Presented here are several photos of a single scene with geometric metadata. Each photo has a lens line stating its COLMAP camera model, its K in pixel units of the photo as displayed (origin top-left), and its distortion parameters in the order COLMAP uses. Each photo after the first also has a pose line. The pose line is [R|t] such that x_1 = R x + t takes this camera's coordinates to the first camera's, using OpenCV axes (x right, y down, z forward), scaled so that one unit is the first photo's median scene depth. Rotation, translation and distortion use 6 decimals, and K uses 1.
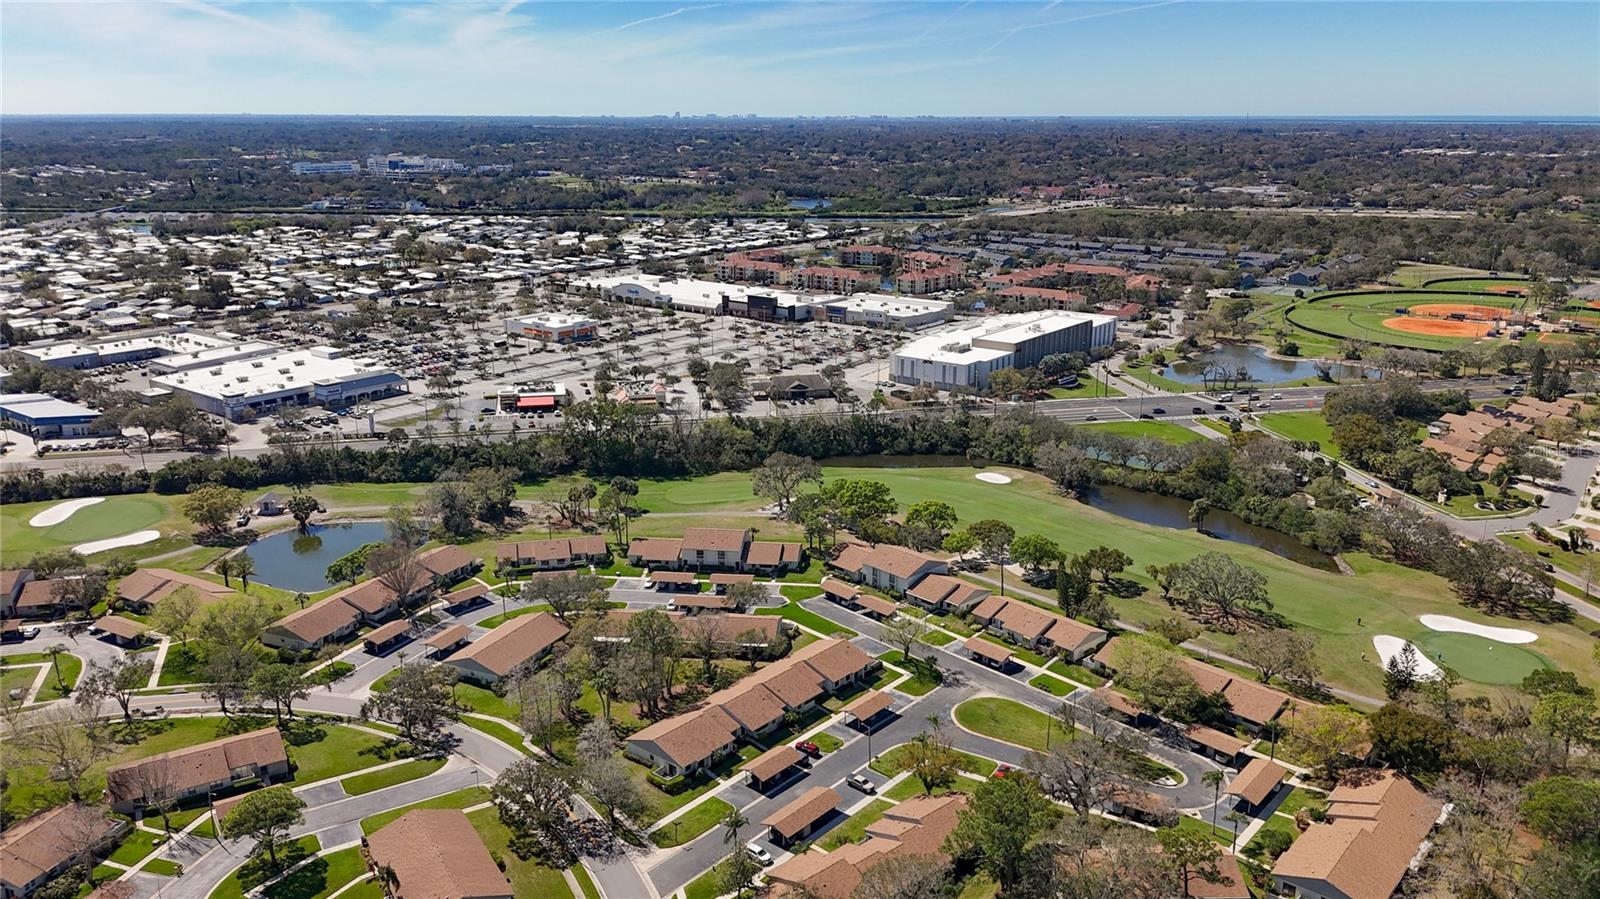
lens RADIAL K [[1168.6, 0, 806.6], [0, 1168.6, 449.4], [0, 0, 1]] dist [0.081555, -0.105270]
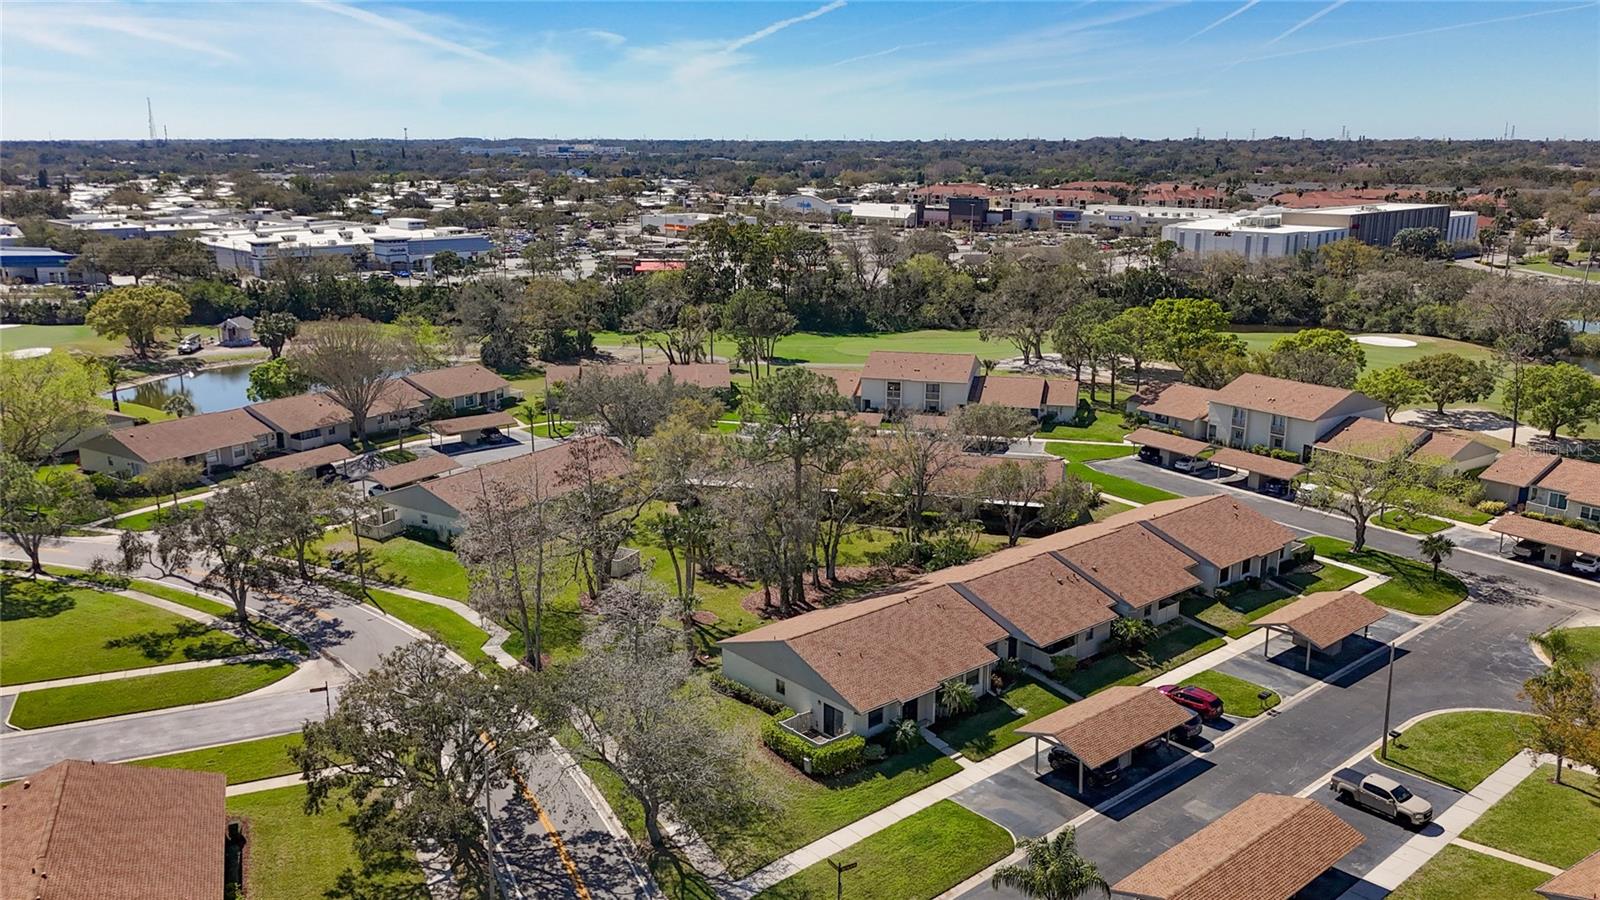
lens RADIAL K [[1228.1, 0, 800.0], [0, 1228.1, 450.0], [0, 0, 1]] dist [0.080591, -0.117684]
pose [[0.988205, 0.030847, -0.150001, -0.063255], [-0.035389, 0.998990, -0.027703, 0.182480], [0.148995, 0.032684, 0.988298, 0.563719]]
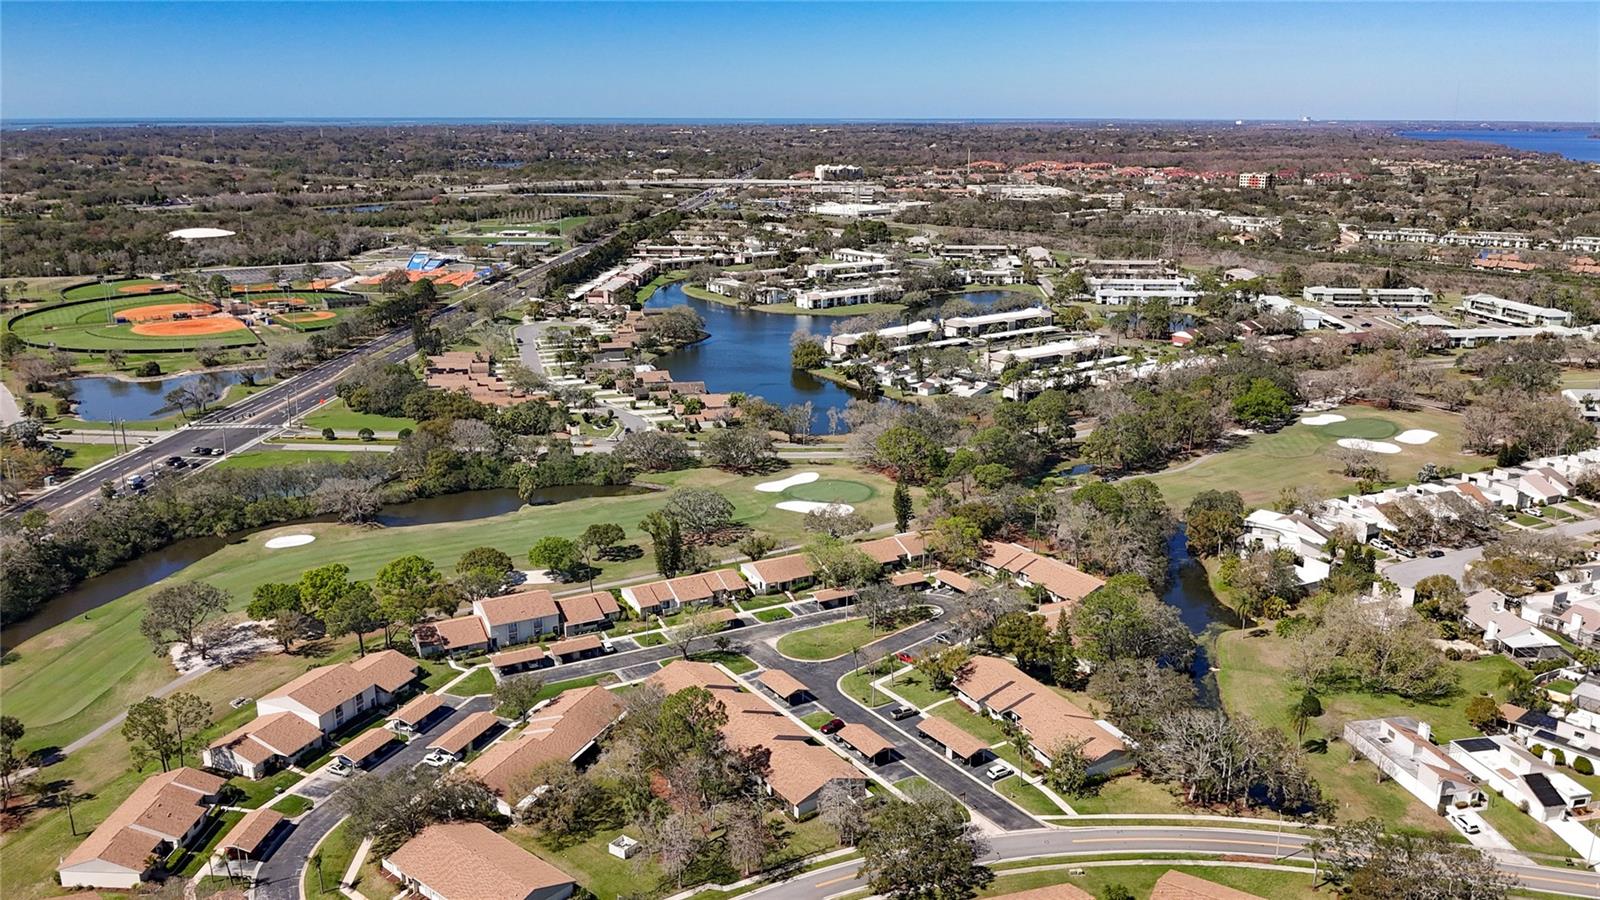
lens RADIAL K [[1205.8, 0, 800.0], [0, 1205.8, 450.0], [0, 0, 1]] dist [0.119922, -0.356781]
pose [[0.277039, -0.254589, 0.926517, -0.900925], [0.258023, 0.948554, 0.183492, -0.173100], [-0.925567, 0.188228, 0.328476, 0.608789]]
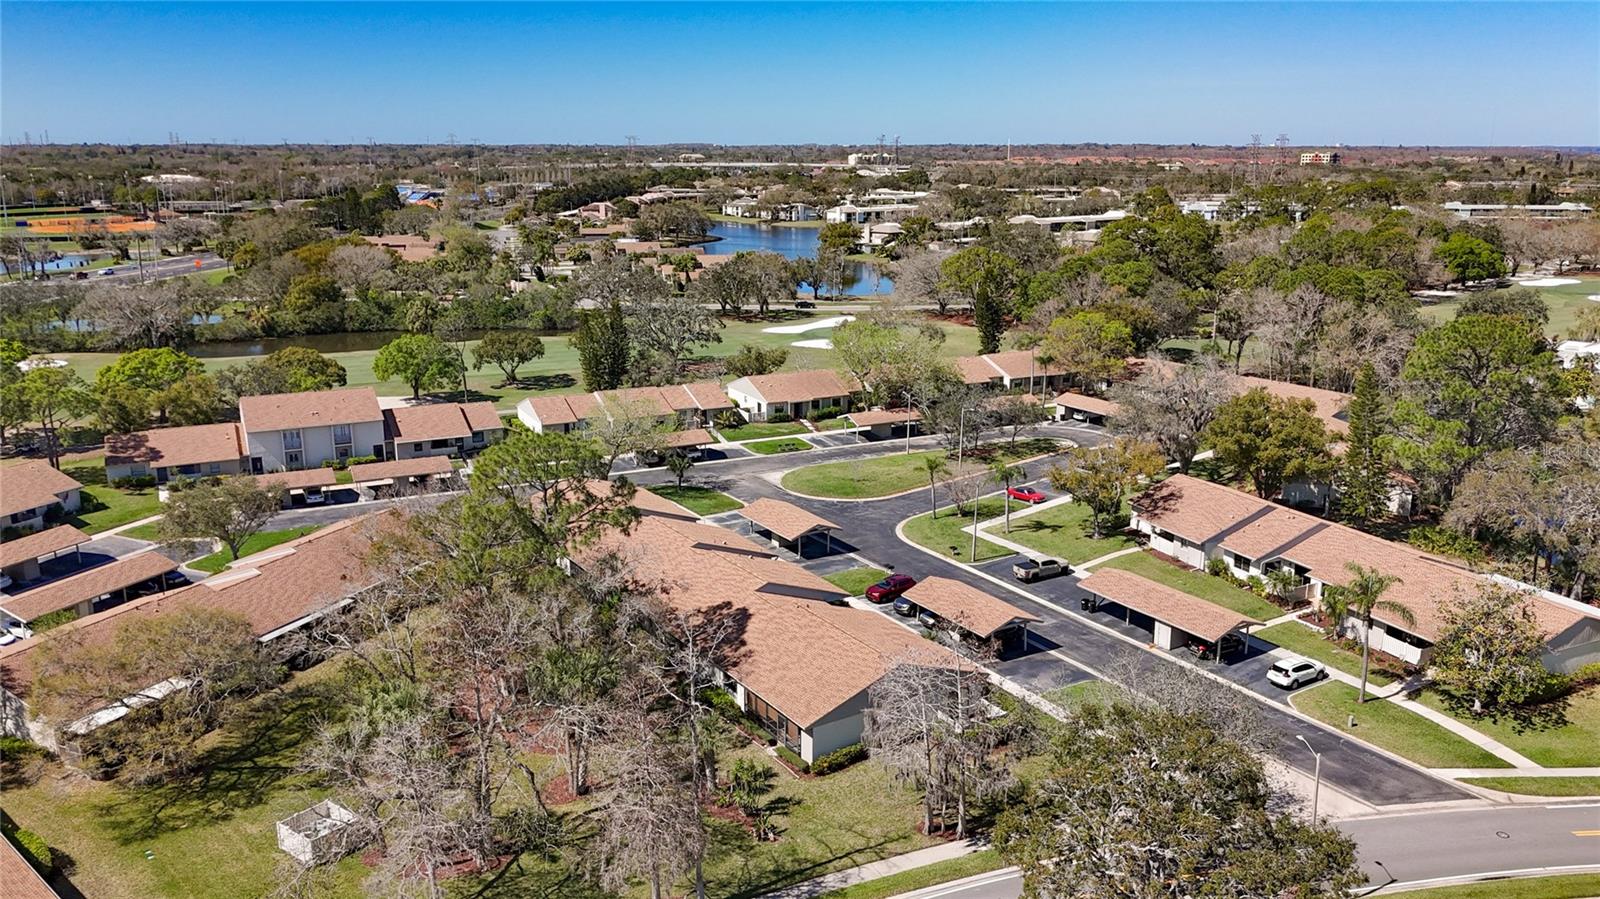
lens RADIAL K [[1200.6, 0, 800.0], [0, 1200.6, 449.5], [0, 0, 1]] dist [0.069860, -0.094877]
pose [[0.302437, -0.237799, 0.923030, -0.435321], [0.257986, 0.952656, 0.160901, 0.107287], [-0.917592, 0.189466, 0.349467, 0.822206]]
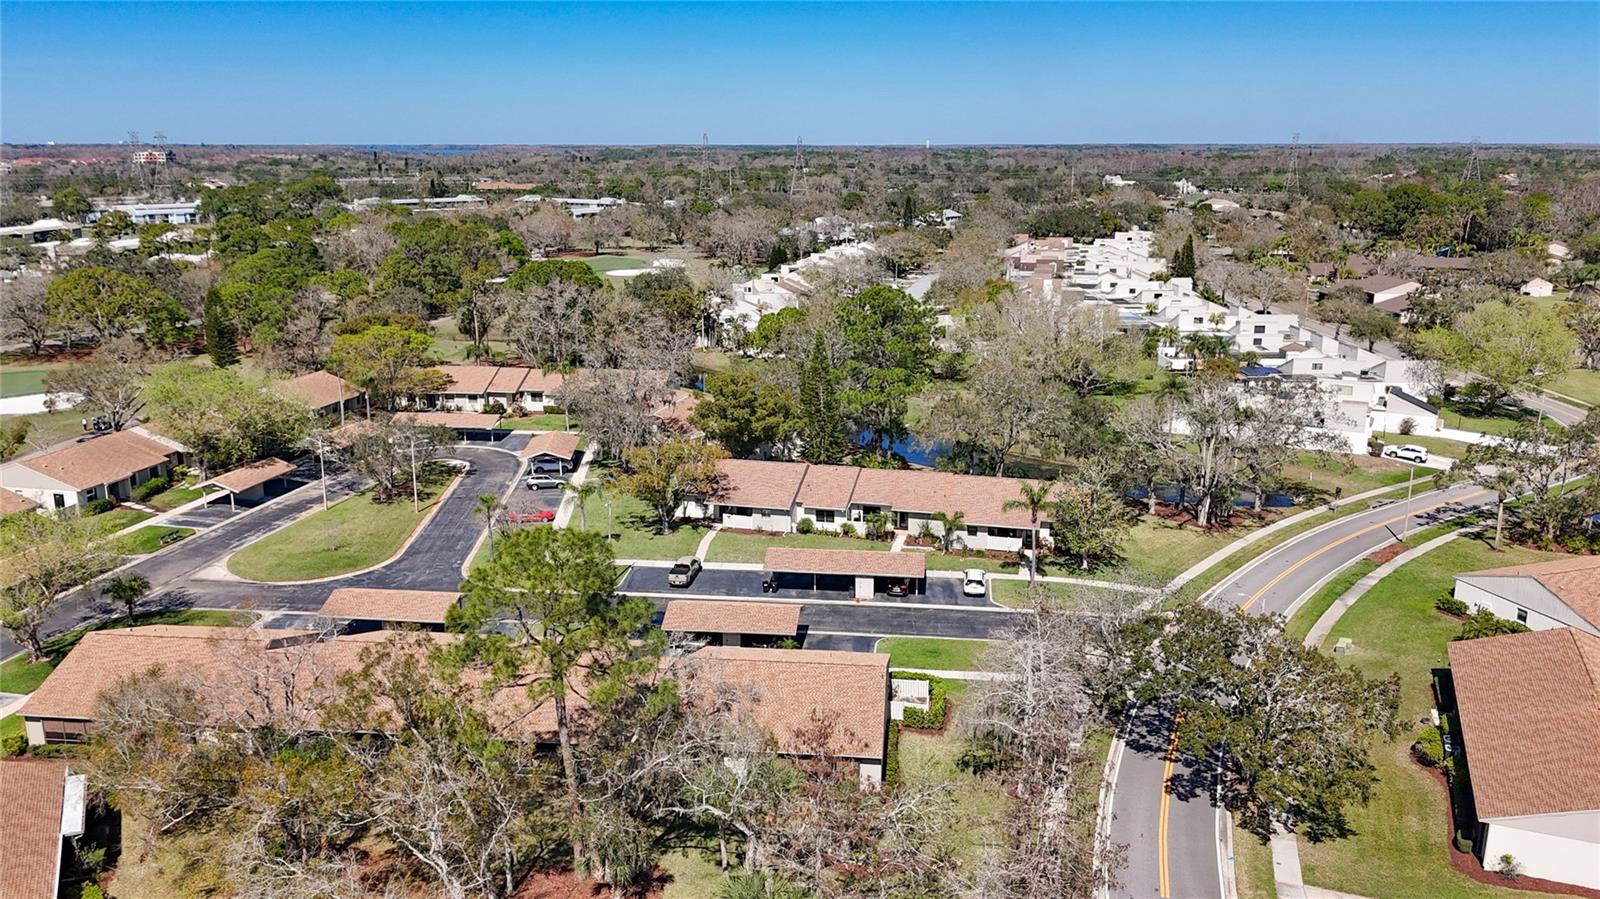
lens RADIAL K [[1226.6, 0, 800.0], [0, 1226.6, 449.5], [0, 0, 1]] dist [0.041542, -0.112709]
pose [[-0.555380, -0.206990, 0.805424, -0.380128], [0.221418, 0.896759, 0.383141, 0.032603], [-0.801578, 0.391125, -0.452211, 1.084100]]
